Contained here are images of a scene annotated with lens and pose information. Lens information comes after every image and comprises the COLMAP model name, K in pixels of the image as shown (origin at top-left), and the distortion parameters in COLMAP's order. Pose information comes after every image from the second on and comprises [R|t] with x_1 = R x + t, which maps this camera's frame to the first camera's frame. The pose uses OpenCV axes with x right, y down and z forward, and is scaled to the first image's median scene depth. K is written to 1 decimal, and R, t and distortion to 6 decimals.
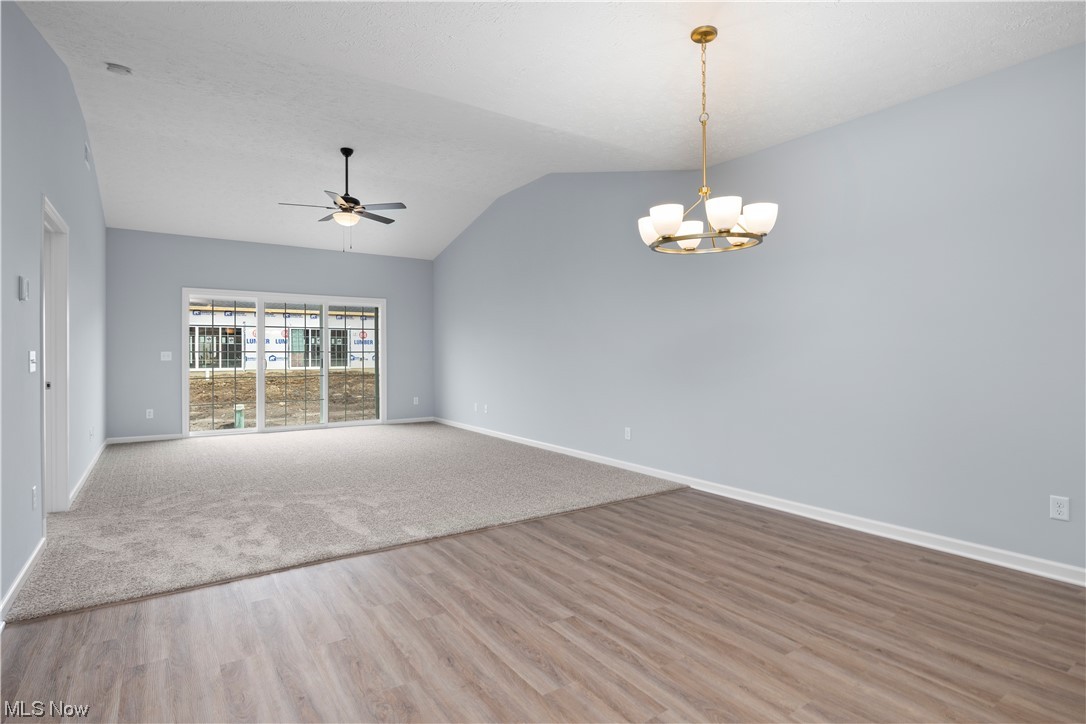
lens RADIAL K [[548.4, 0, 535.5], [0, 548.4, 344.5], [0, 0, 1]] dist [-0.015314, 0.002367]
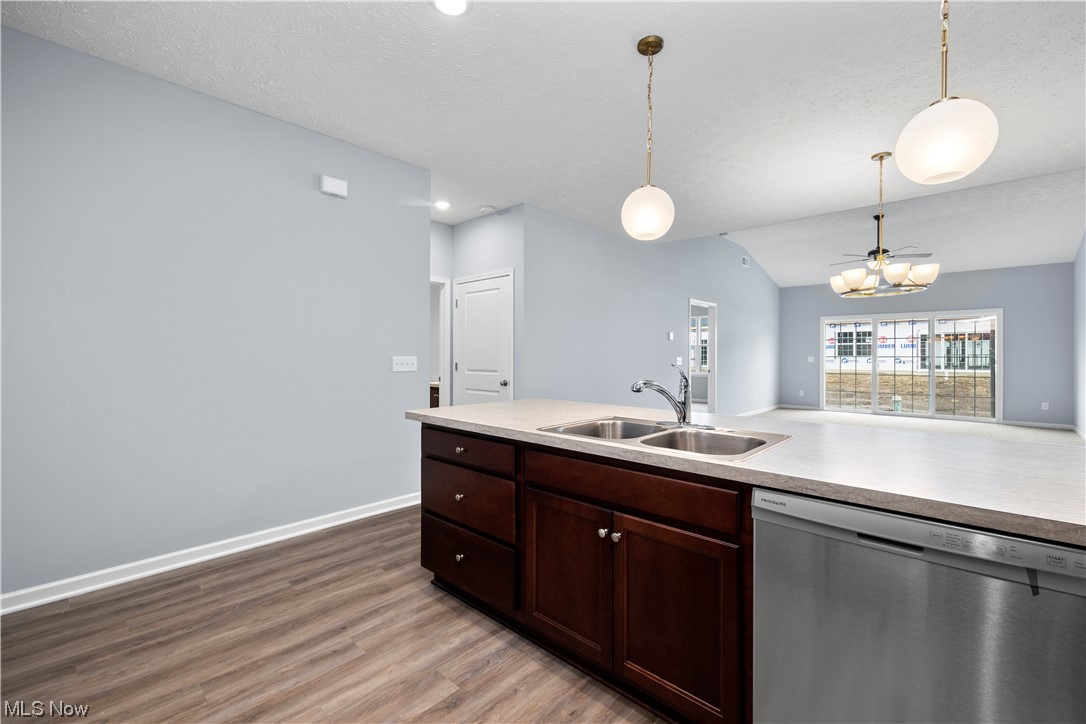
lens RADIAL K [[456.1, 0, 546.4], [0, 456.1, 351.6], [0, 0, 1]] dist [-0.001495, 0.000109]
pose [[0.233999, -0.010090, -0.972185, 0.410712], [0.016226, 0.999847, -0.006472, -0.005524], [0.972102, -0.014260, 0.234127, -0.087558]]
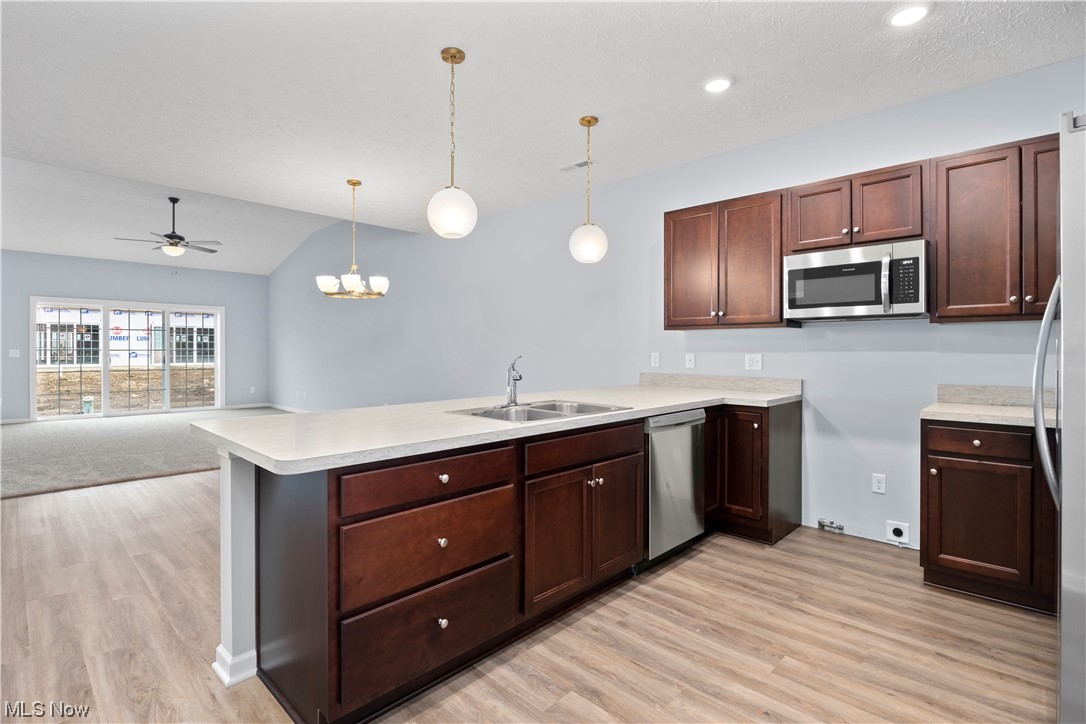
lens RADIAL K [[513.6, 0, 535.9], [0, 513.6, 345.1], [0, 0, 1]] dist [-0.017203, -0.000306]
pose [[0.978140, 0.006638, 0.207840, 0.176252], [-0.007614, 0.999963, 0.003898, -0.008243], [-0.207806, -0.005395, 0.978155, -0.265383]]
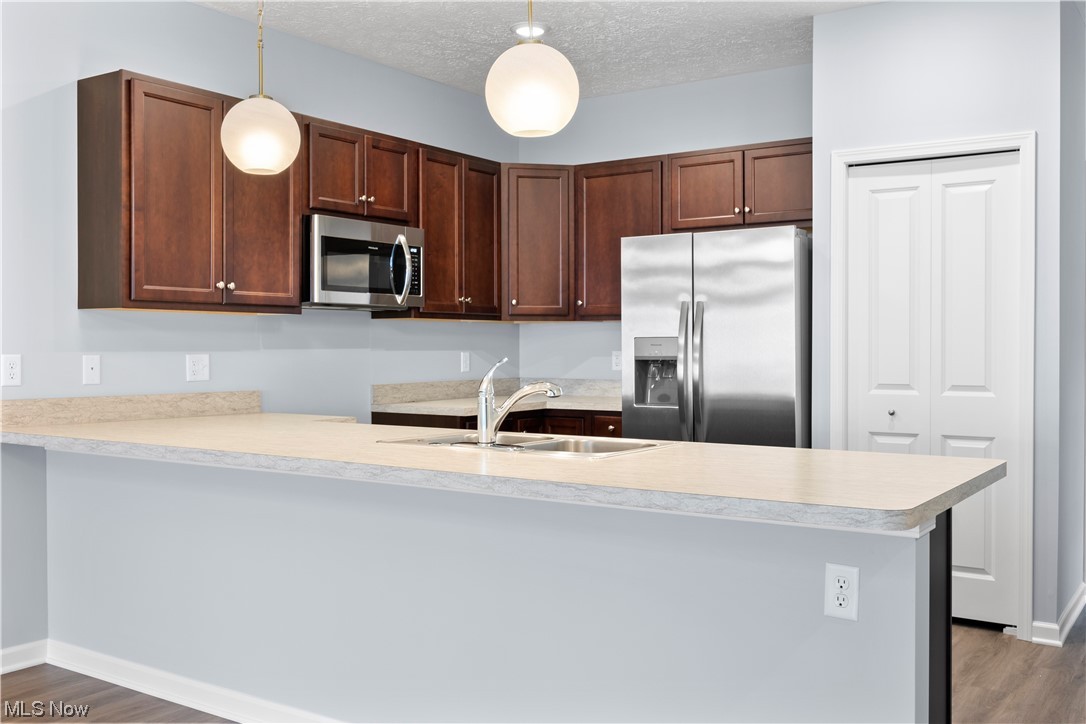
lens RADIAL K [[1040.0, 0, 550.1], [0, 1040.0, 353.6], [0, 0, 1]] dist [0.004589, 0.000000]
pose [[-0.383269, -0.003431, 0.923631, -0.119916], [-0.013211, 0.999911, -0.001768, -0.001940], [-0.923542, -0.012880, -0.383280, 0.174054]]
